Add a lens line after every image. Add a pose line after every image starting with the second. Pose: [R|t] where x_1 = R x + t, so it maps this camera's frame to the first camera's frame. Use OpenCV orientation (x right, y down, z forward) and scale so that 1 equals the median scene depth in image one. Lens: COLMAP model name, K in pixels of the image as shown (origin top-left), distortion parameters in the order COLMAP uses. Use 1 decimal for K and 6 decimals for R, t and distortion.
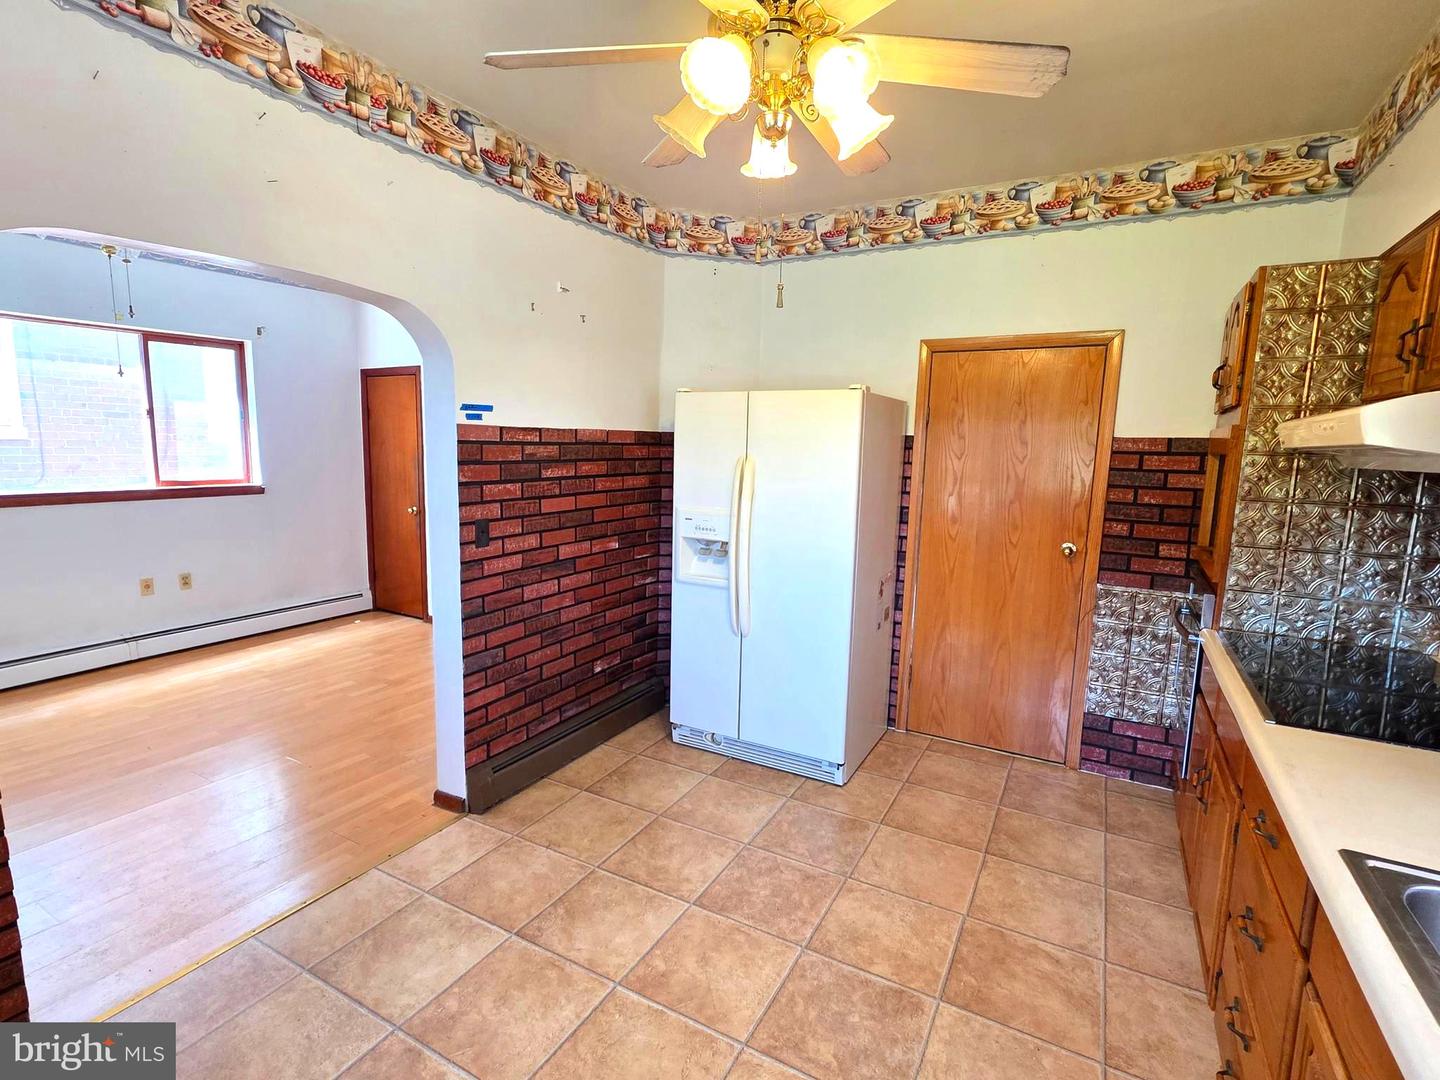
lens RADIAL K [[689.8, 0, 727.3], [0, 689.8, 539.2], [0, 0, 1]] dist [0.000710, 0.000199]
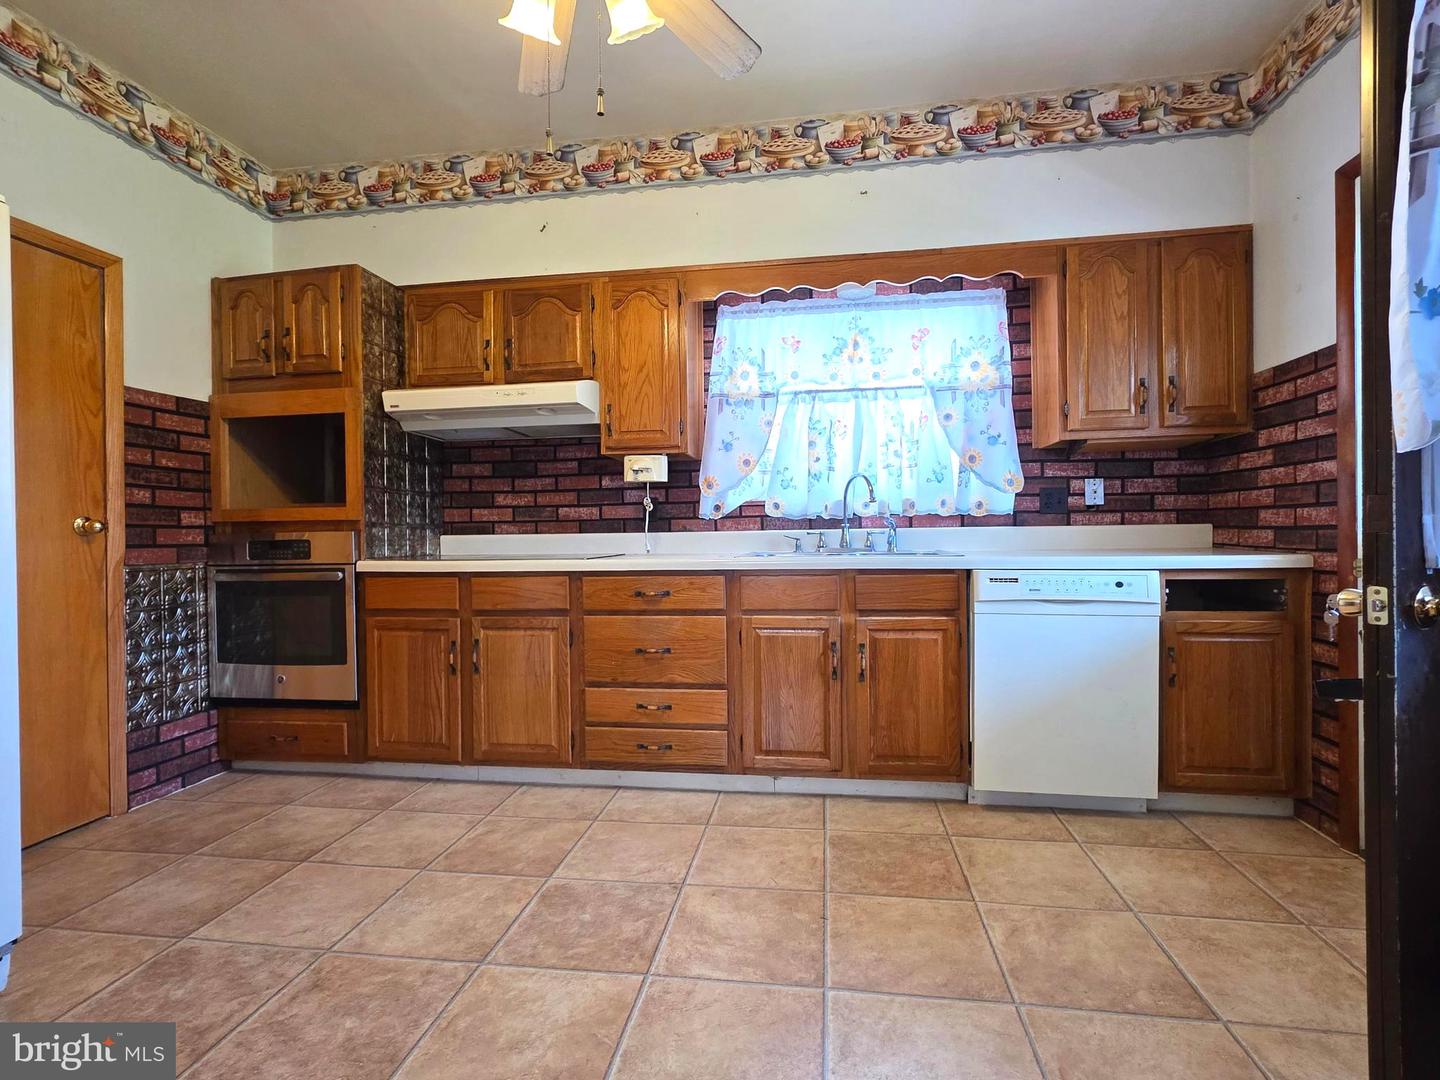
lens RADIAL K [[689.8, 0, 729.7], [0, 689.8, 539.2], [0, 0, 1]] dist [0.000710, 0.000199]
pose [[-0.355553, -0.023224, 0.934367, -0.488820], [0.132872, 0.988282, 0.075126, 0.071227], [-0.925163, 0.150863, -0.348301, 0.659057]]
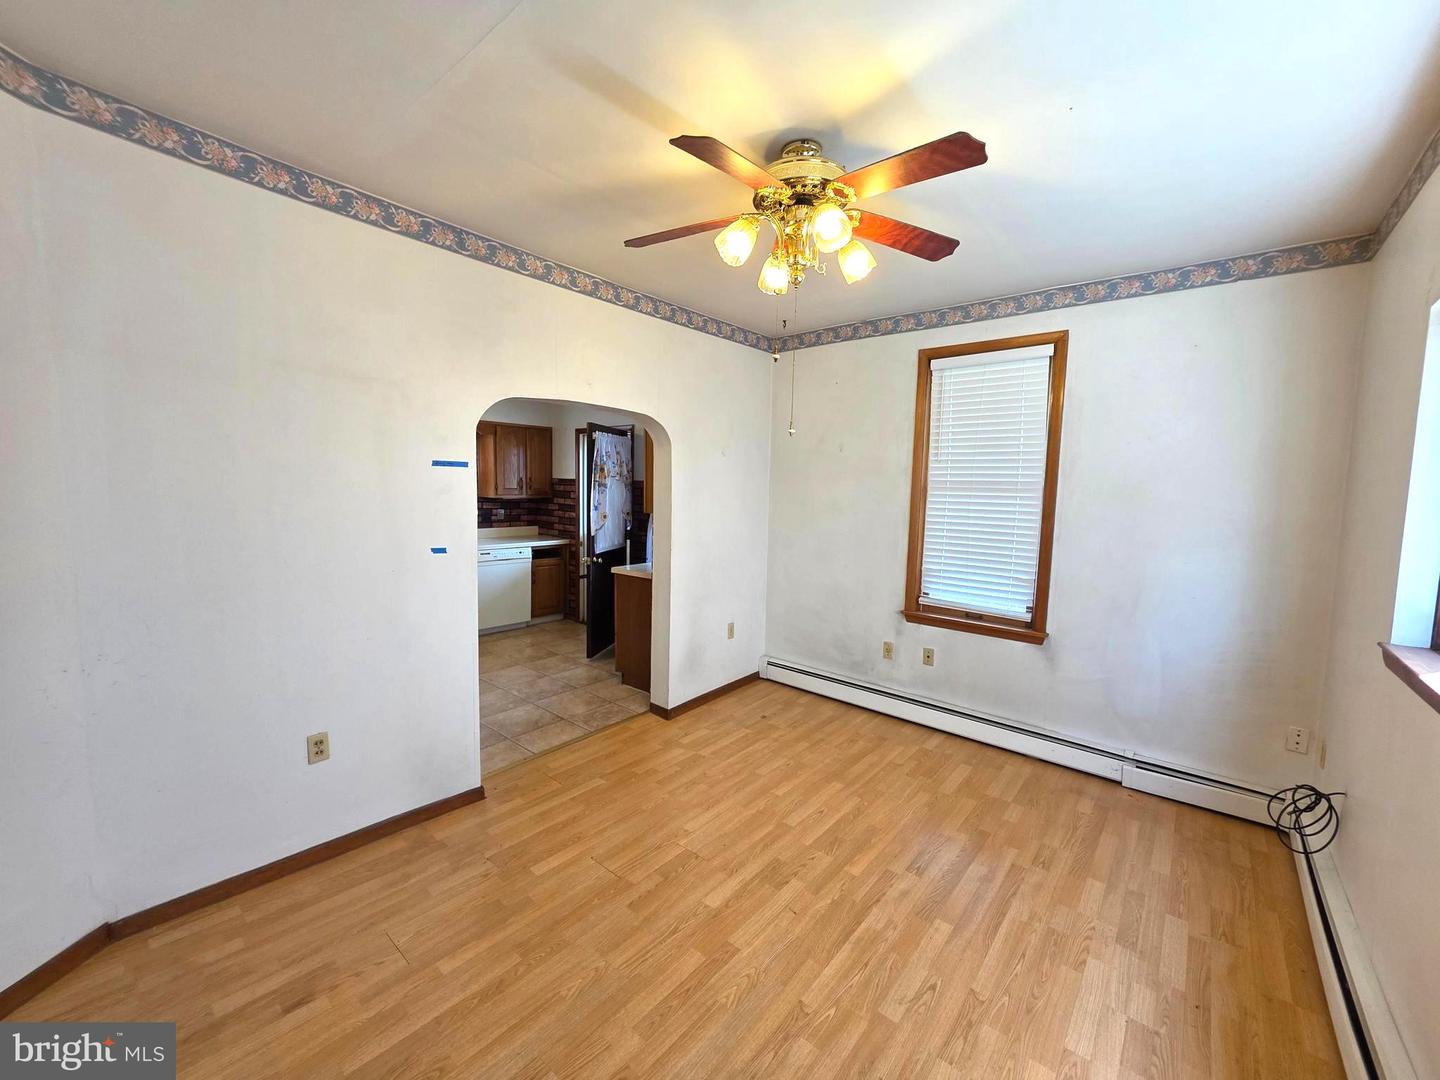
lens RADIAL K [[573.4, 0, 721.3], [0, 573.4, 538.6], [0, 0, 1]] dist [0.000011, -0.000316]
pose [[-0.980411, -0.064071, 0.186251, -0.937737], [-0.019764, 0.972843, 0.230622, -0.262377], [-0.195969, 0.222423, -0.955052, 1.681424]]
